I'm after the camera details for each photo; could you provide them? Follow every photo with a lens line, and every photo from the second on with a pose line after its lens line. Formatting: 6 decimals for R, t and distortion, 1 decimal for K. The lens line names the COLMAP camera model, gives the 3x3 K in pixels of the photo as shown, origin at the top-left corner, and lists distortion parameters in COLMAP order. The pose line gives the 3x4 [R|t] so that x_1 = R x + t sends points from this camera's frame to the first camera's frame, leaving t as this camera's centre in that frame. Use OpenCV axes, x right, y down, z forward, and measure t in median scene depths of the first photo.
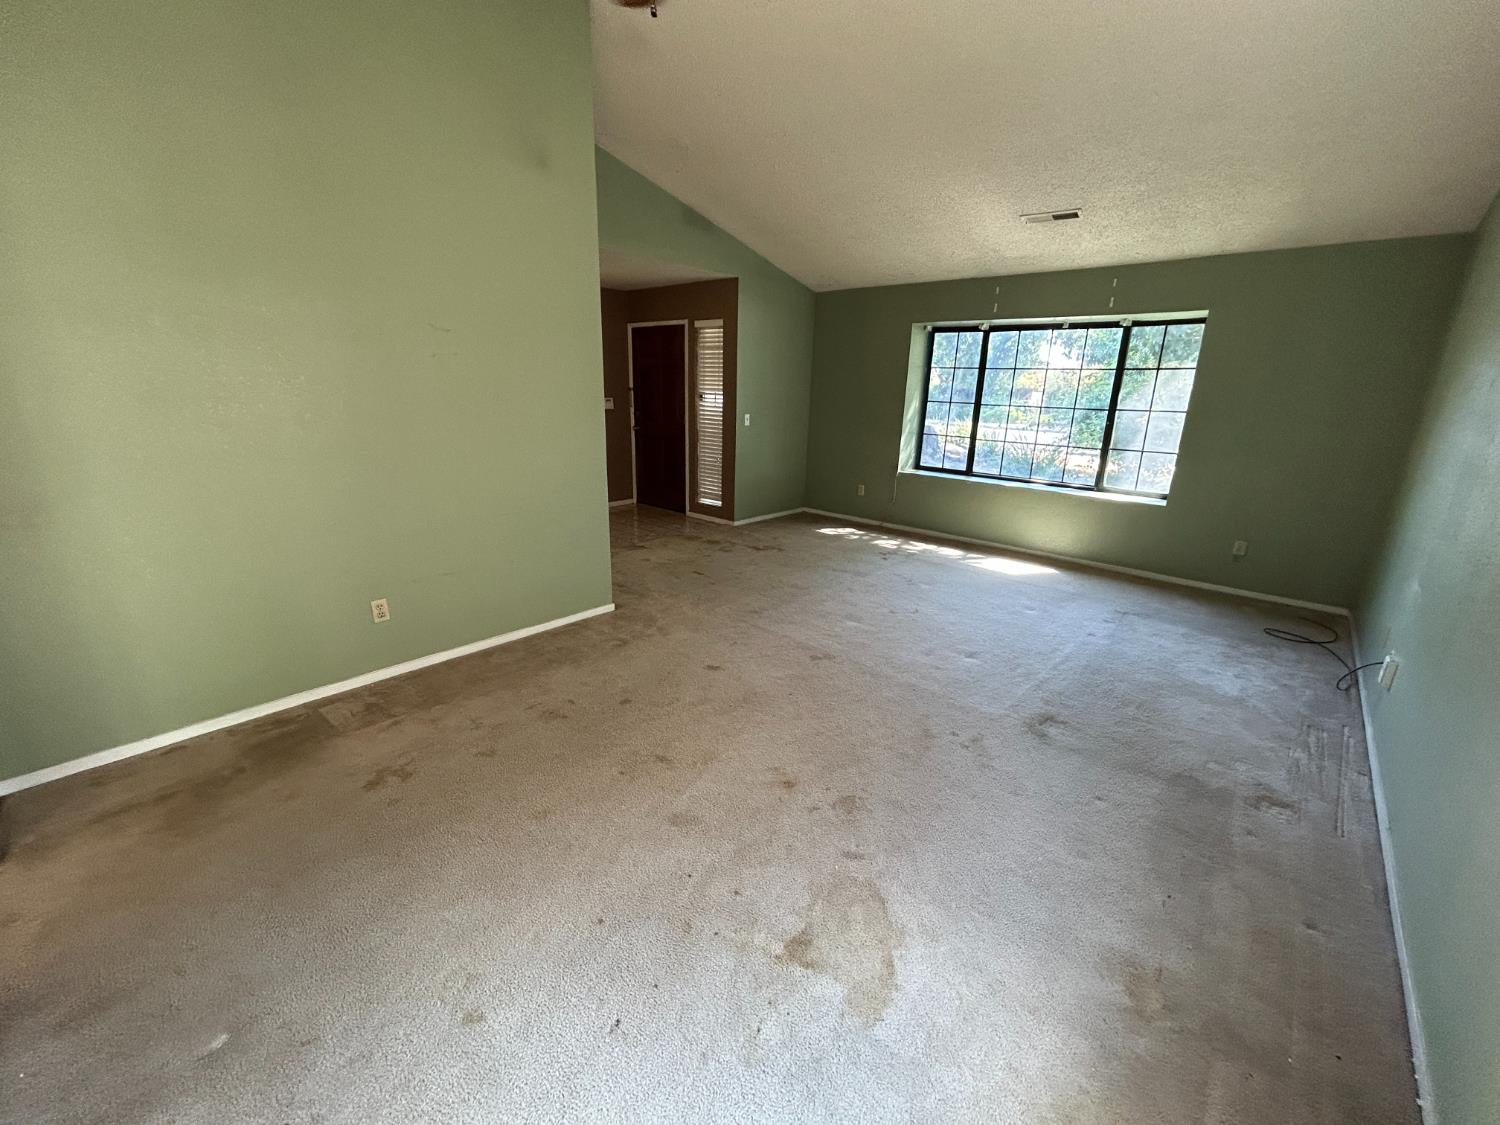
lens RADIAL K [[607.8, 0, 747.5], [0, 607.8, 564.0], [0, 0, 1]] dist [-0.000324, 0.000685]
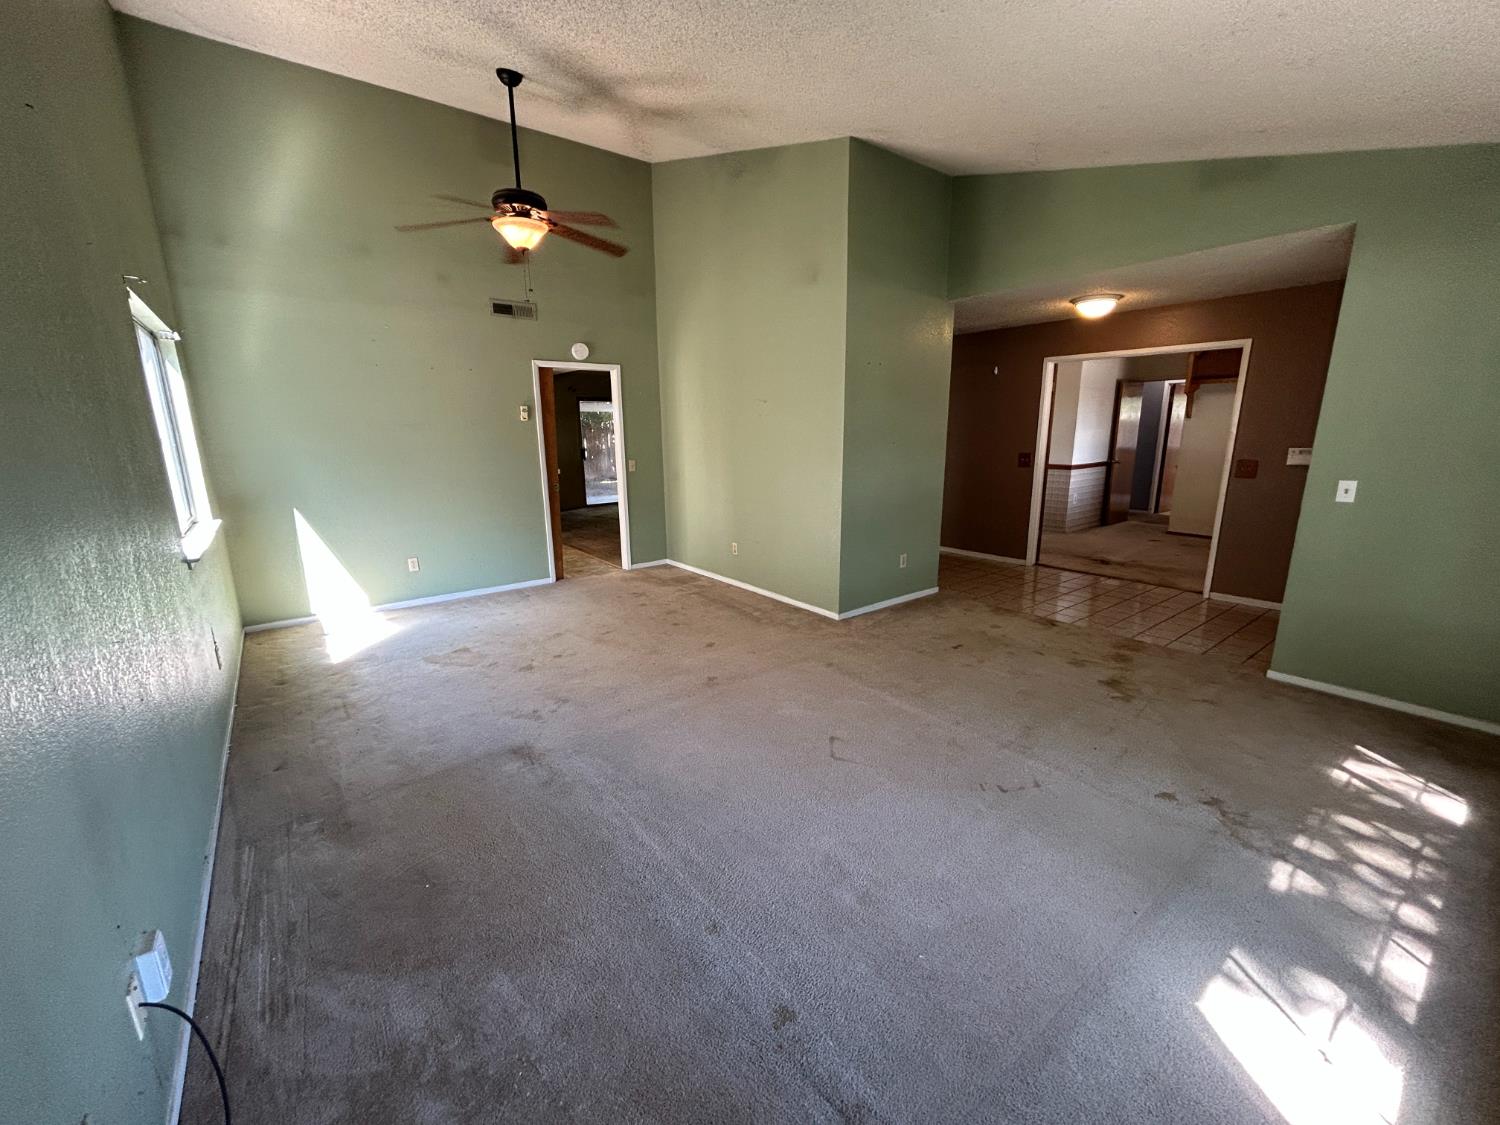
lens RADIAL K [[607.8, 0, 748.7], [0, 607.8, 562.7], [0, 0, 1]] dist [-0.000324, 0.000685]
pose [[-0.182089, 0.193637, -0.964027, 0.919035], [-0.274504, 0.931427, 0.238938, -0.259722], [0.944188, 0.308137, -0.116448, 0.947028]]
